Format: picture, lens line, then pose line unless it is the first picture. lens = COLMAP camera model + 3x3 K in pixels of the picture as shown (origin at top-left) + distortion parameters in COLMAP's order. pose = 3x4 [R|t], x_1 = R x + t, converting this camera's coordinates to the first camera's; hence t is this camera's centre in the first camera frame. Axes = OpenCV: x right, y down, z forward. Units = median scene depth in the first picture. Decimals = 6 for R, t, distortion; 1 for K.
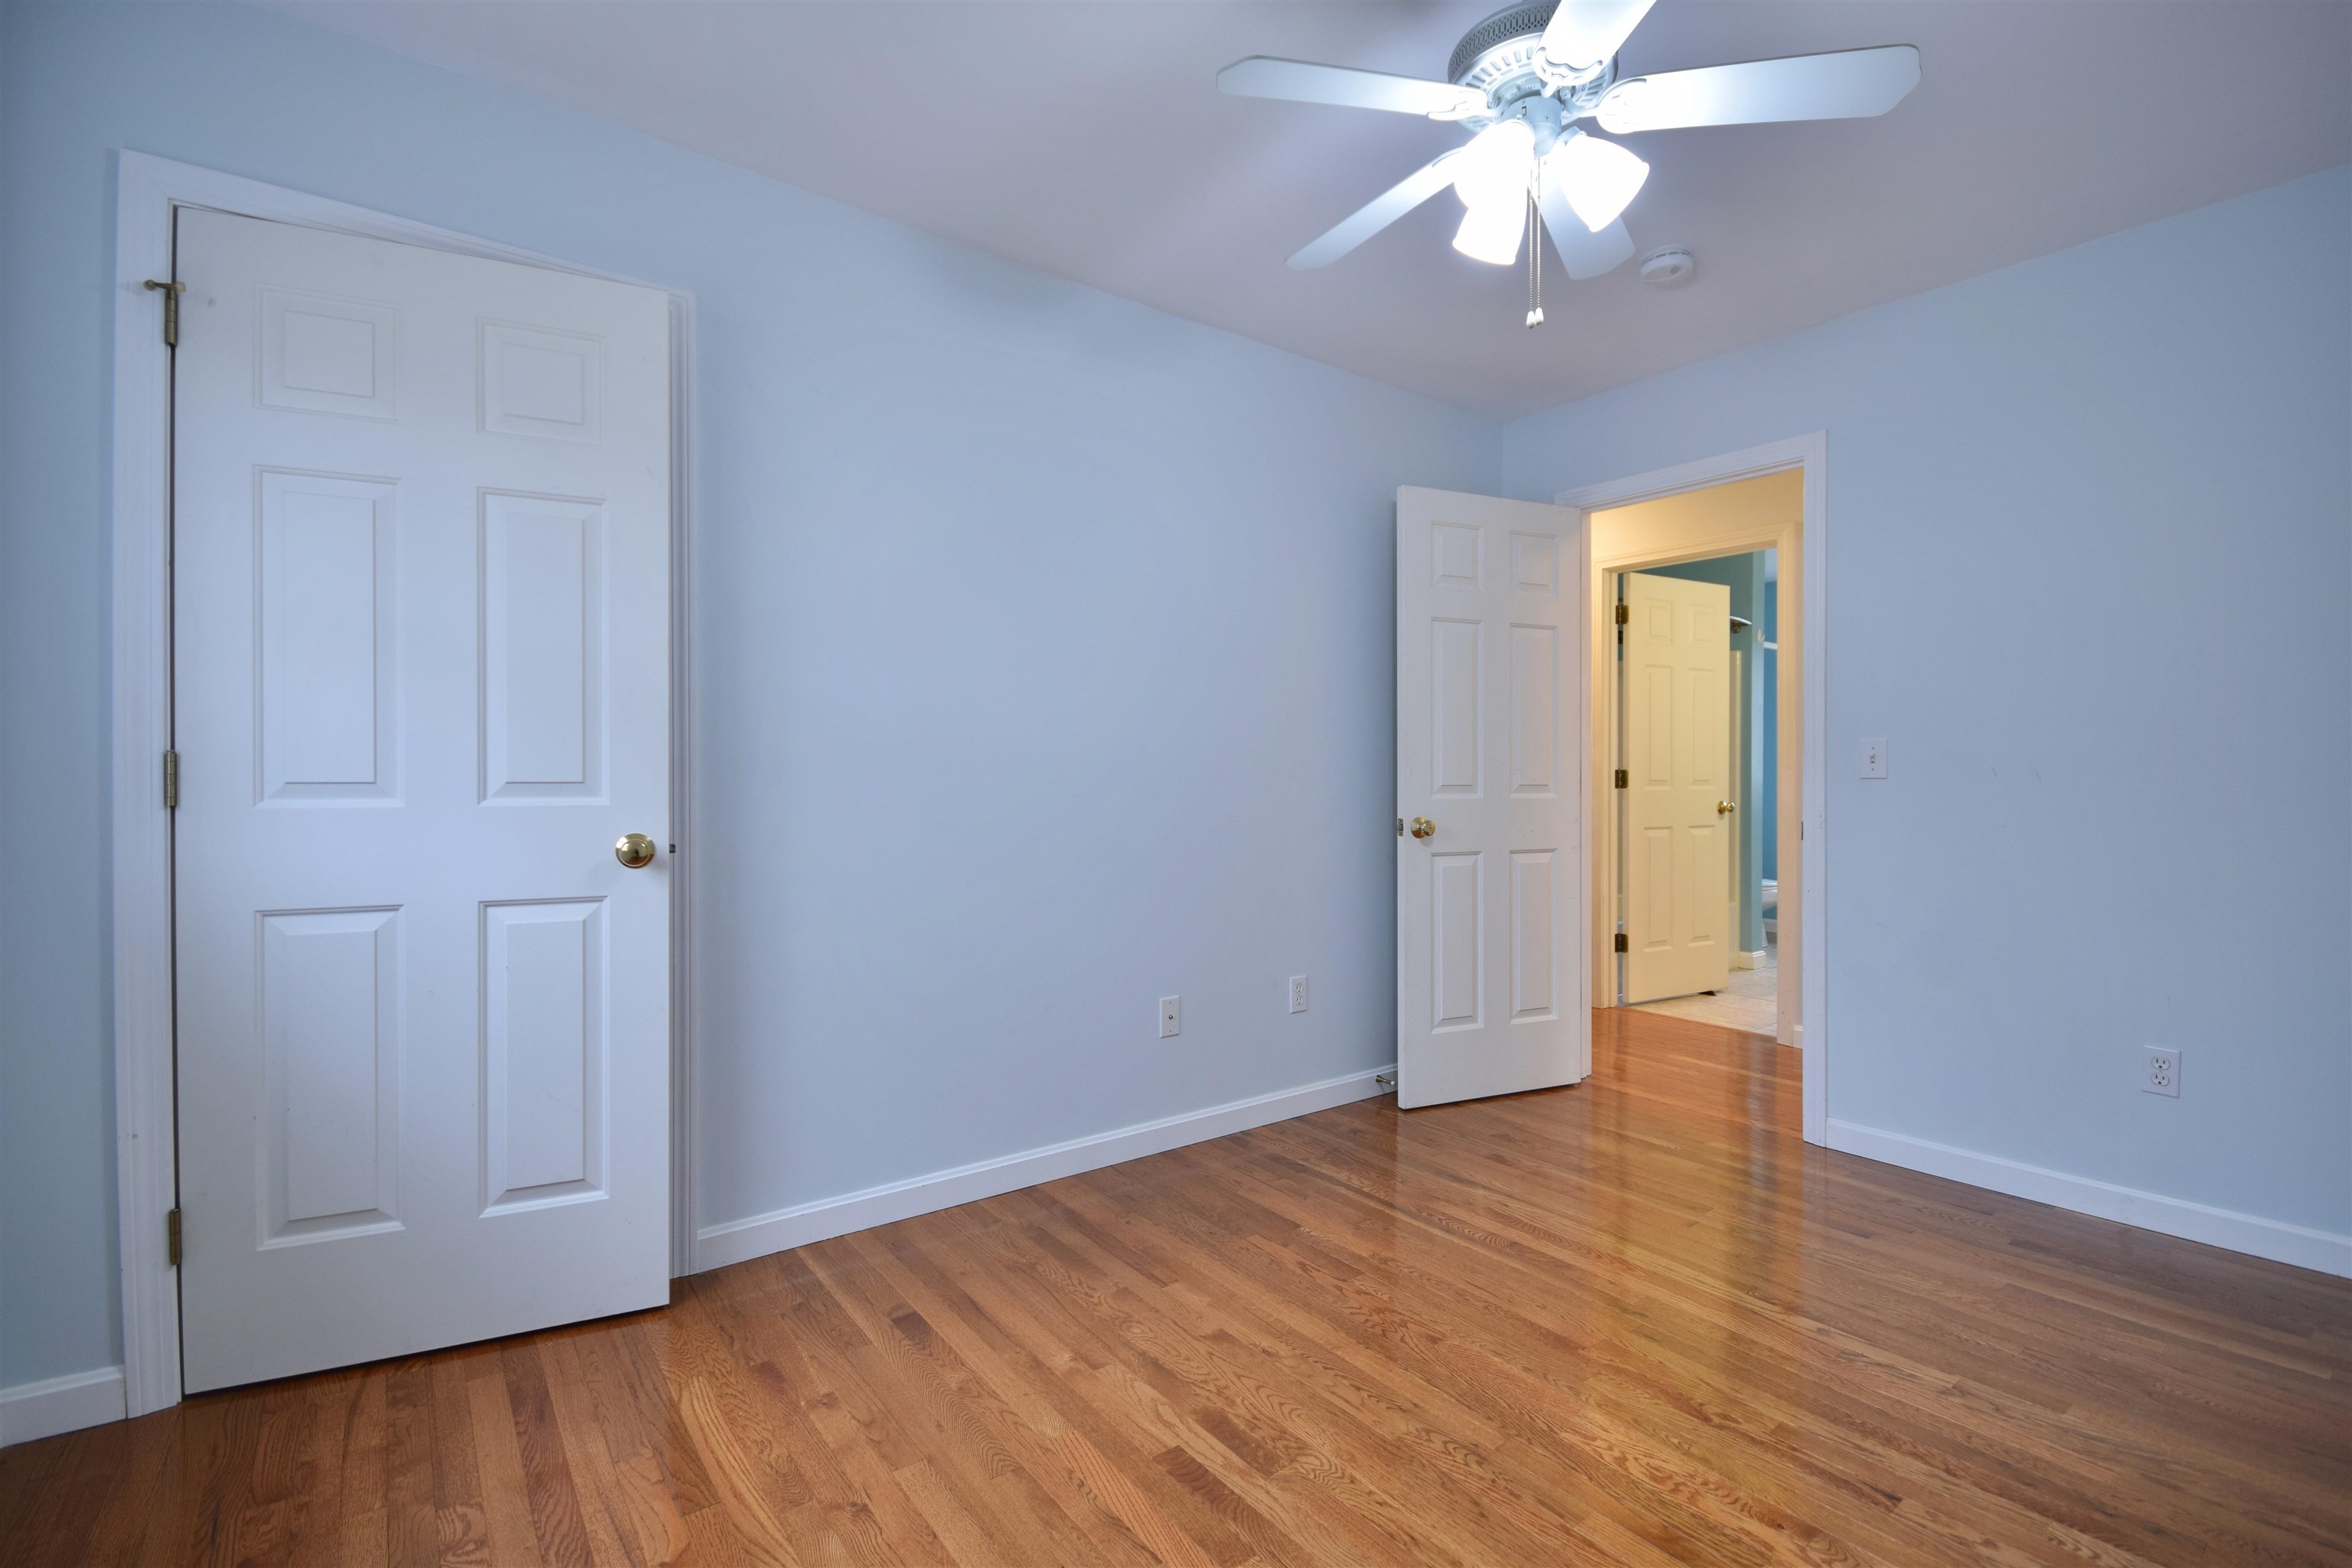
lens RADIAL K [[1062.4, 0, 1176.0], [0, 1062.4, 784.0], [0, 0, 1]] dist [-0.001383, -0.000194]
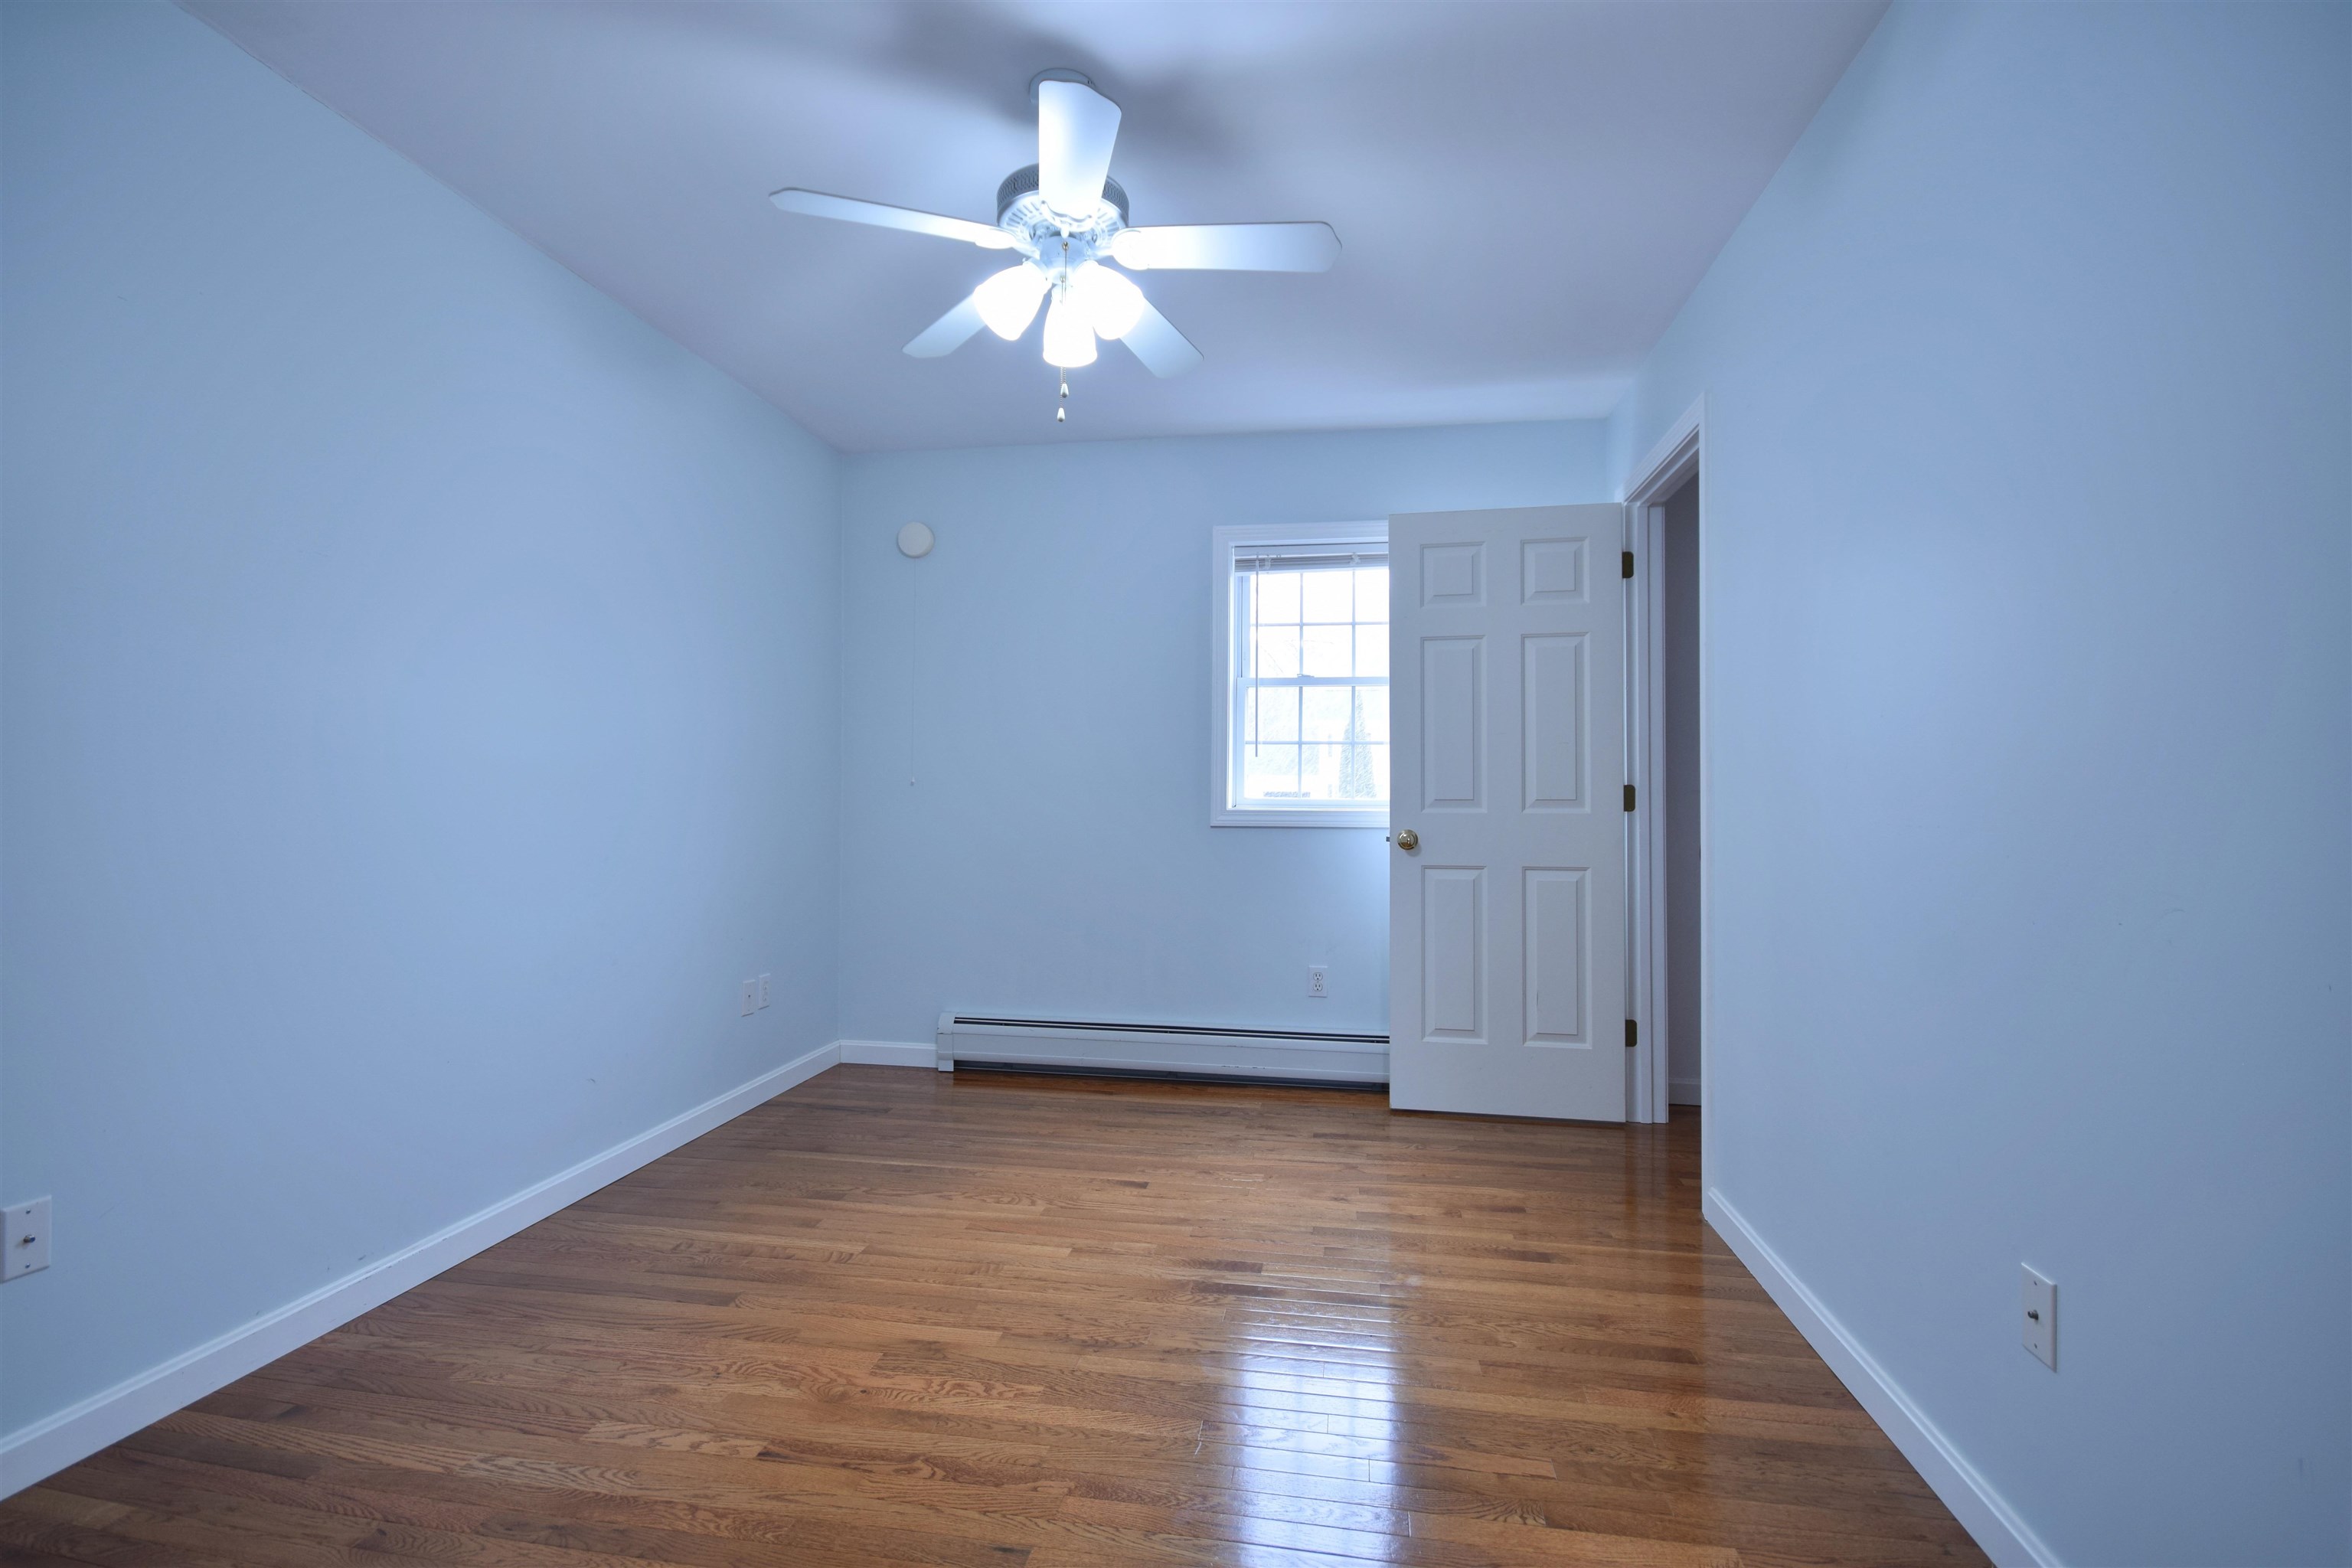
lens RADIAL K [[1062.4, 0, 1176.0], [0, 1062.4, 784.0], [0, 0, 1]] dist [-0.001383, -0.000194]
pose [[-0.729364, -0.016466, -0.683927, 1.015418], [-0.014227, 0.999859, -0.008900, -0.004126], [0.683977, 0.003238, -0.729496, 1.879292]]
